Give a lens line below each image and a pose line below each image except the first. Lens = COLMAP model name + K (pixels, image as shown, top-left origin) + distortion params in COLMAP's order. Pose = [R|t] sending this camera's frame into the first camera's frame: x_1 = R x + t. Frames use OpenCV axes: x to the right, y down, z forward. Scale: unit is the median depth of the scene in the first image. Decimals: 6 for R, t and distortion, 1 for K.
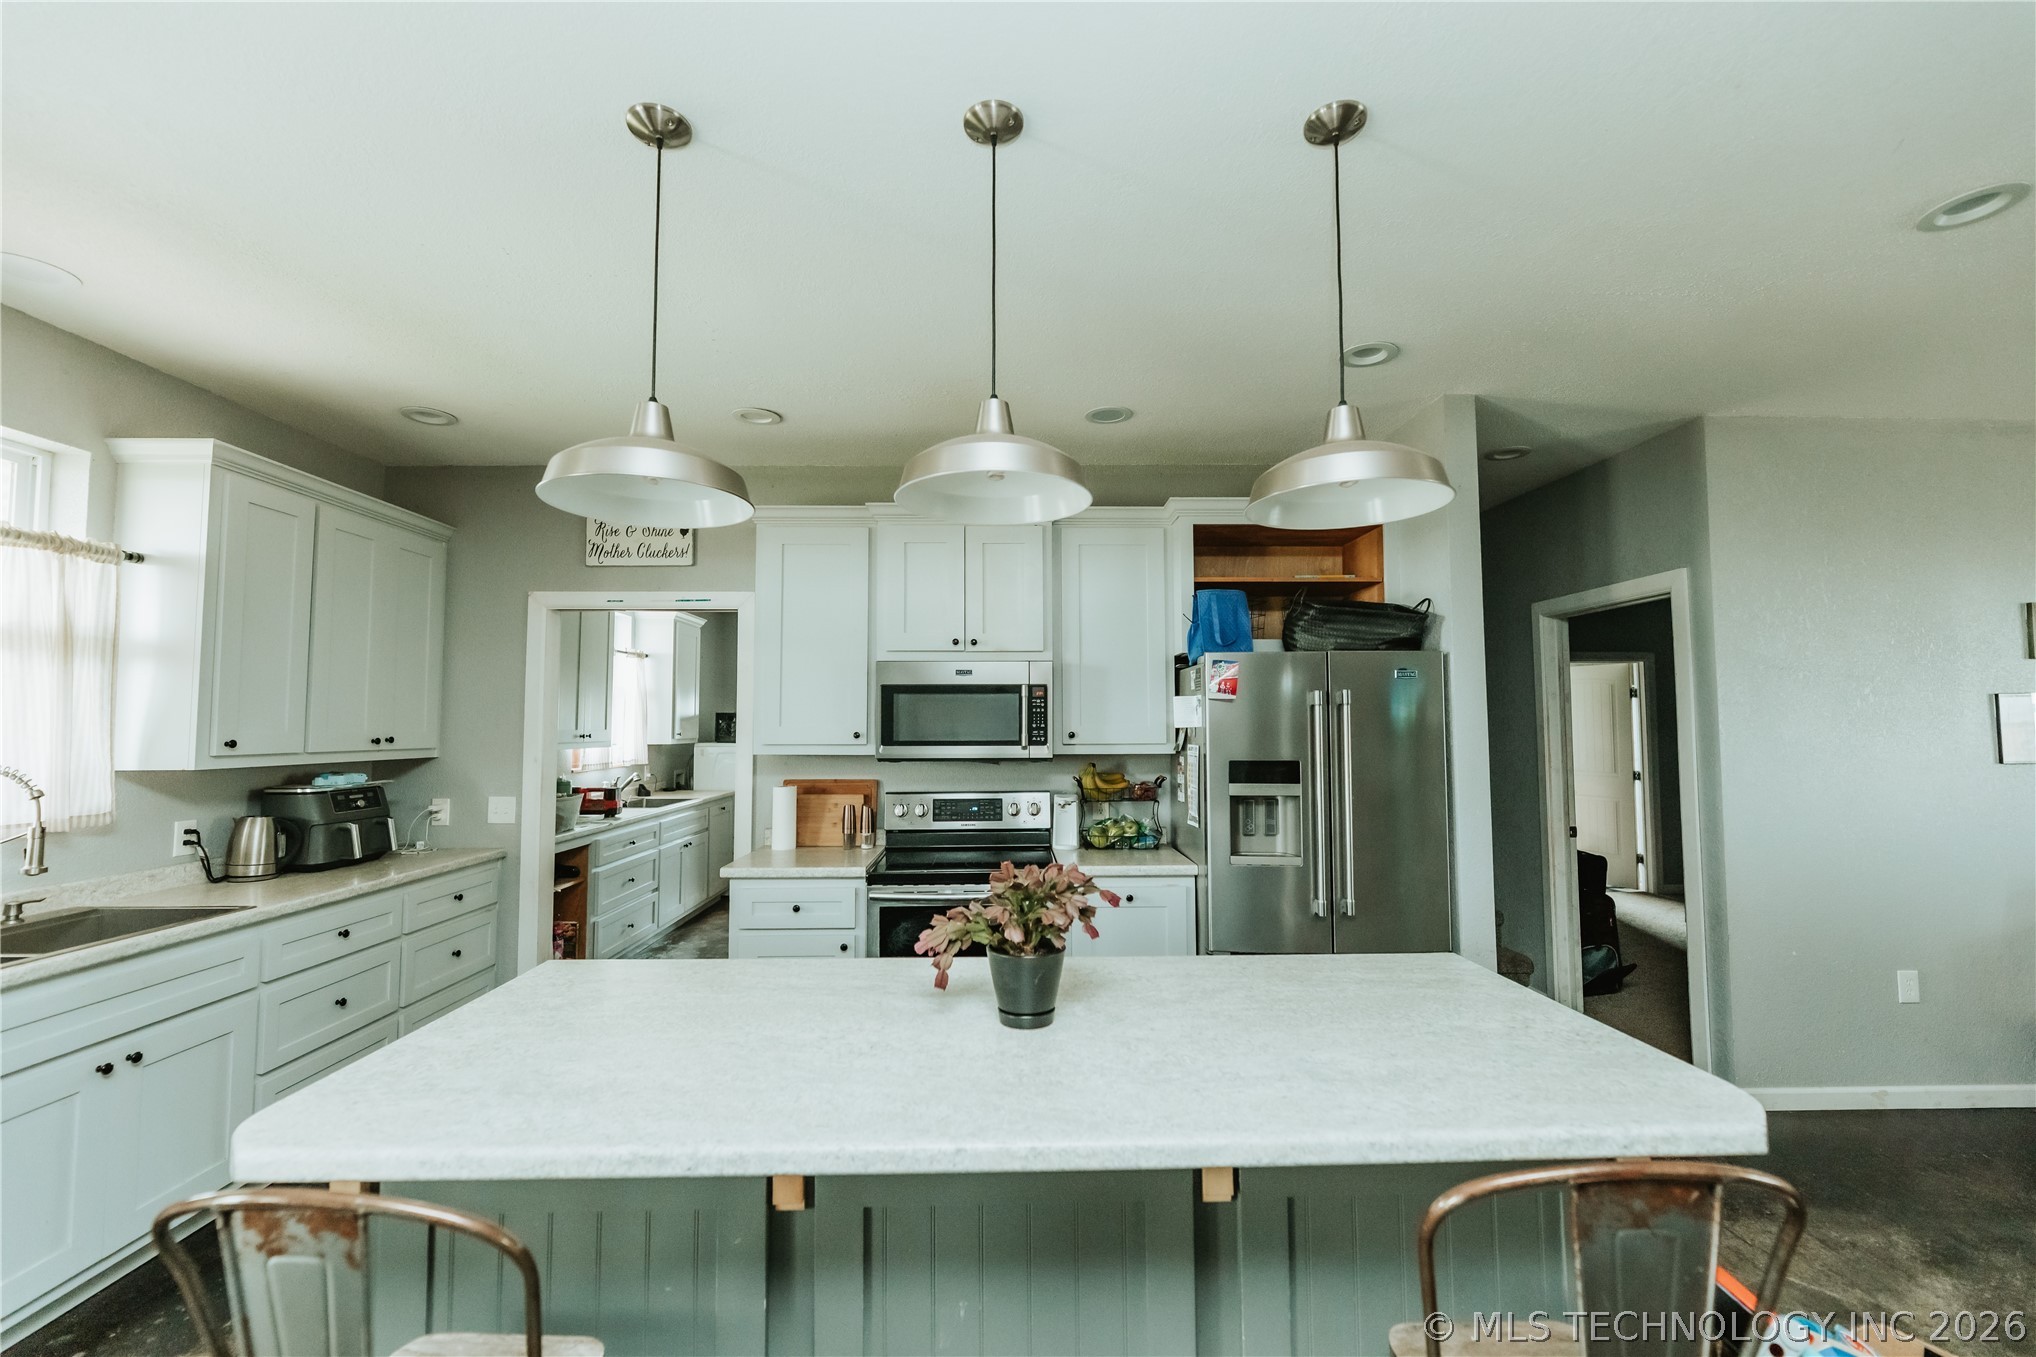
lens RADIAL K [[831.7, 0, 1012.4], [0, 831.7, 680.3], [0, 0, 1]] dist [-0.002172, -0.000222]
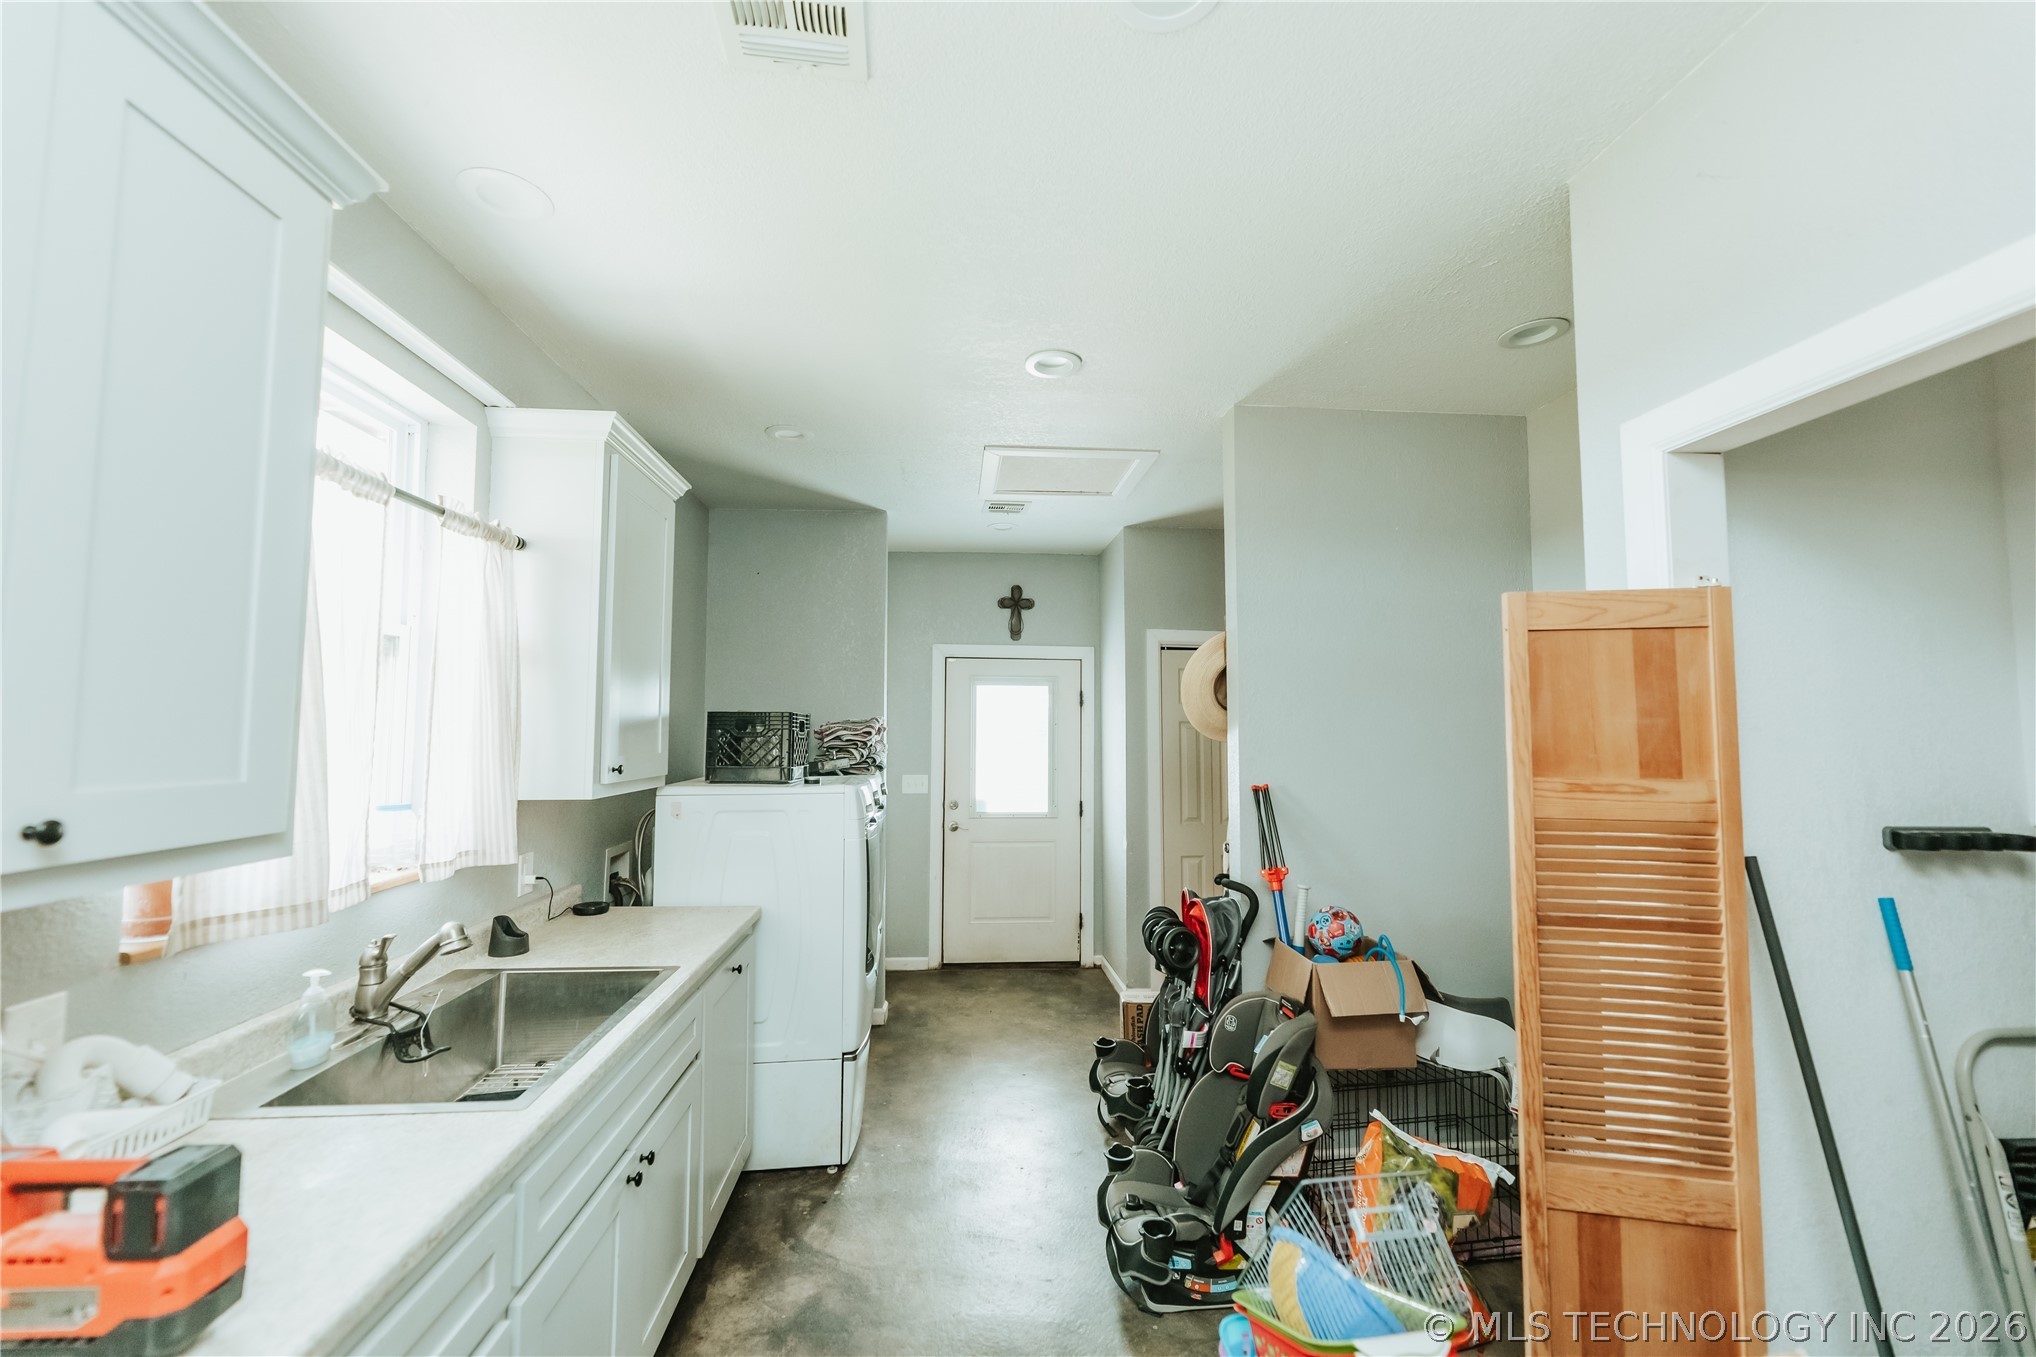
lens RADIAL K [[809.5, 0, 1016.2], [0, 809.5, 683.8], [0, 0, 1]] dist [-0.006697, -0.000145]
pose [[0.997492, 0.006664, 0.070458, -0.243117], [-0.006118, 0.999950, -0.007963, 0.028391], [-0.070507, 0.007512, 0.997483, 0.612069]]
